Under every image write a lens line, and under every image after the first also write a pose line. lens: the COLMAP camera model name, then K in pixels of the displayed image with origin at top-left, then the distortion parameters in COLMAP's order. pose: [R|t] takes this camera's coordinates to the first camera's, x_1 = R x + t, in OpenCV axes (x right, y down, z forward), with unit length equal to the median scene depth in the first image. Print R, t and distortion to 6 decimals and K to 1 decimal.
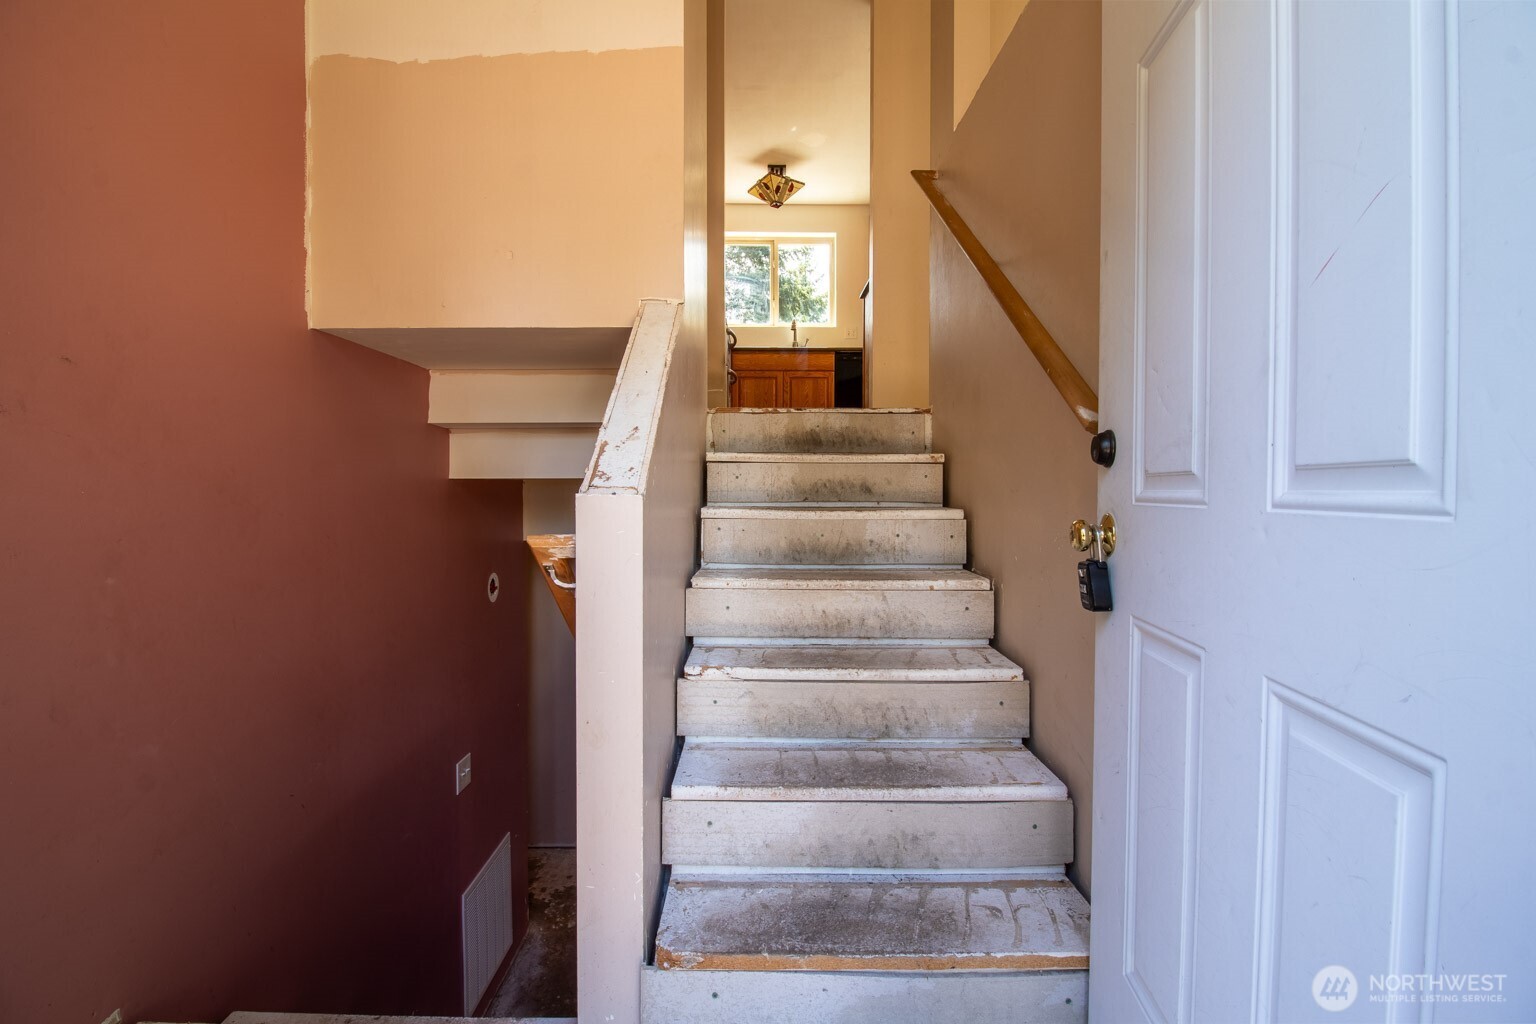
lens RADIAL K [[732.6, 0, 742.6], [0, 732.6, 507.3], [0, 0, 1]] dist [-0.000008, 0.000004]
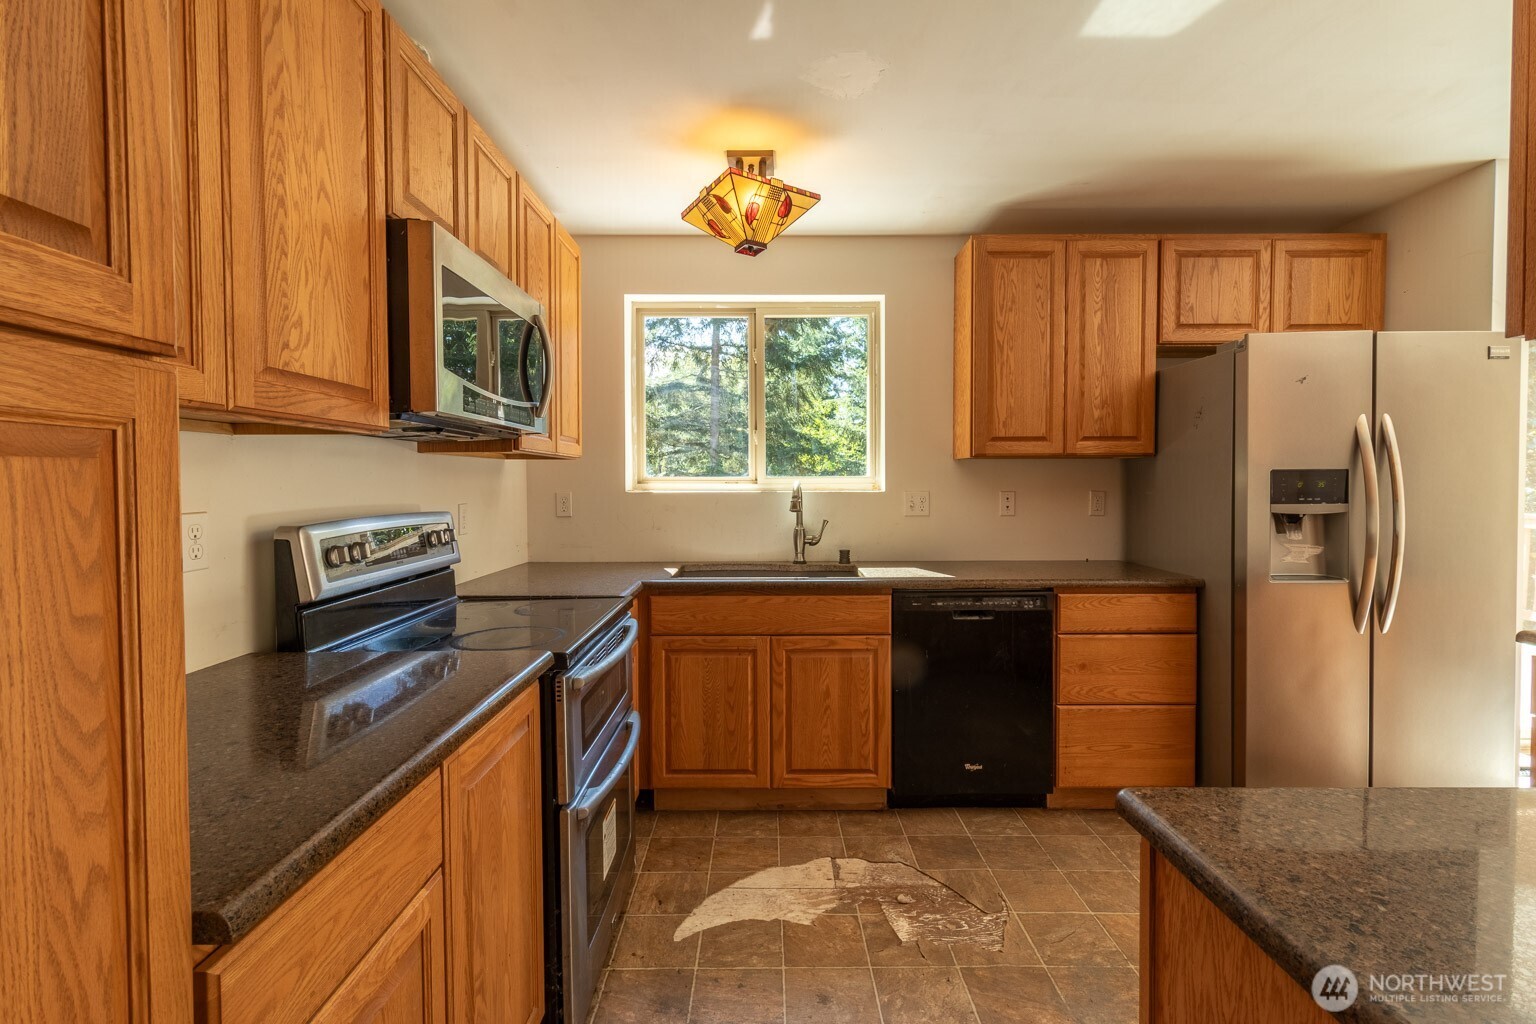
lens RADIAL K [[707.1, 0, 769.0], [0, 707.1, 496.6], [0, 0, 1]] dist [-0.000660, -0.000041]
pose [[0.999941, -0.005339, 0.009487, 0.051173], [0.005363, 0.999982, -0.002535, -0.265732], [-0.009473, 0.002586, 0.999952, 0.587995]]
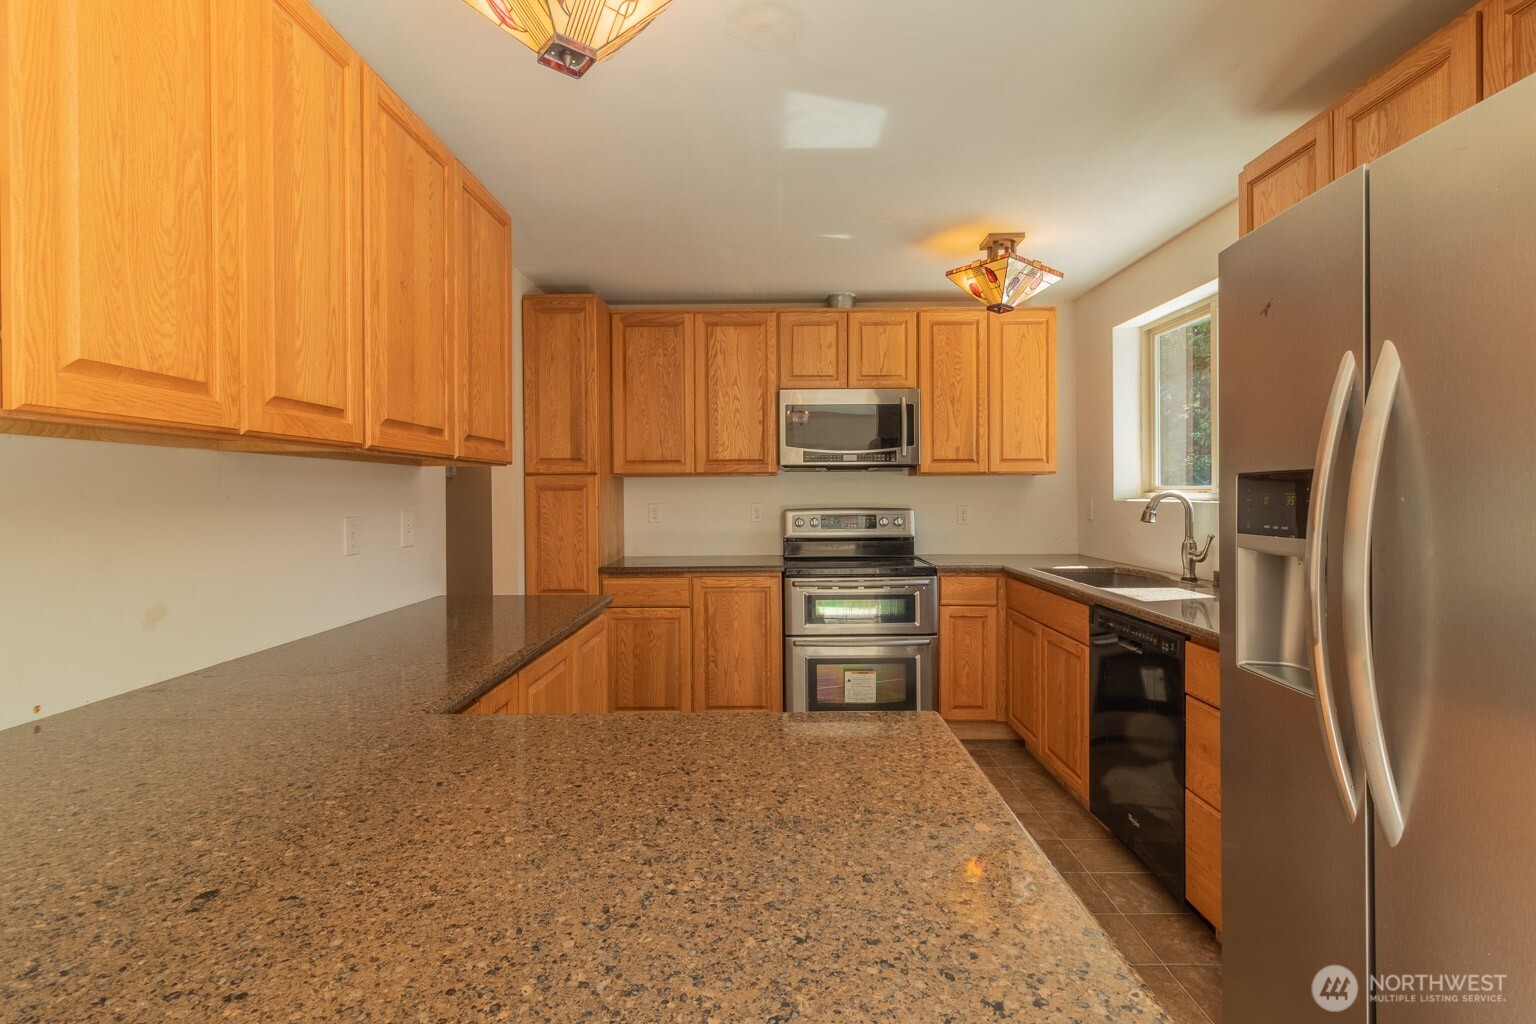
lens RADIAL K [[707.1, 0, 769.0], [0, 707.1, 496.6], [0, 0, 1]] dist [-0.000660, -0.000041]
pose [[0.002005, 0.003431, -0.999992, 0.563391], [-0.018595, 0.999821, 0.003393, -0.270629], [0.999825, 0.018588, 0.002069, 0.827032]]
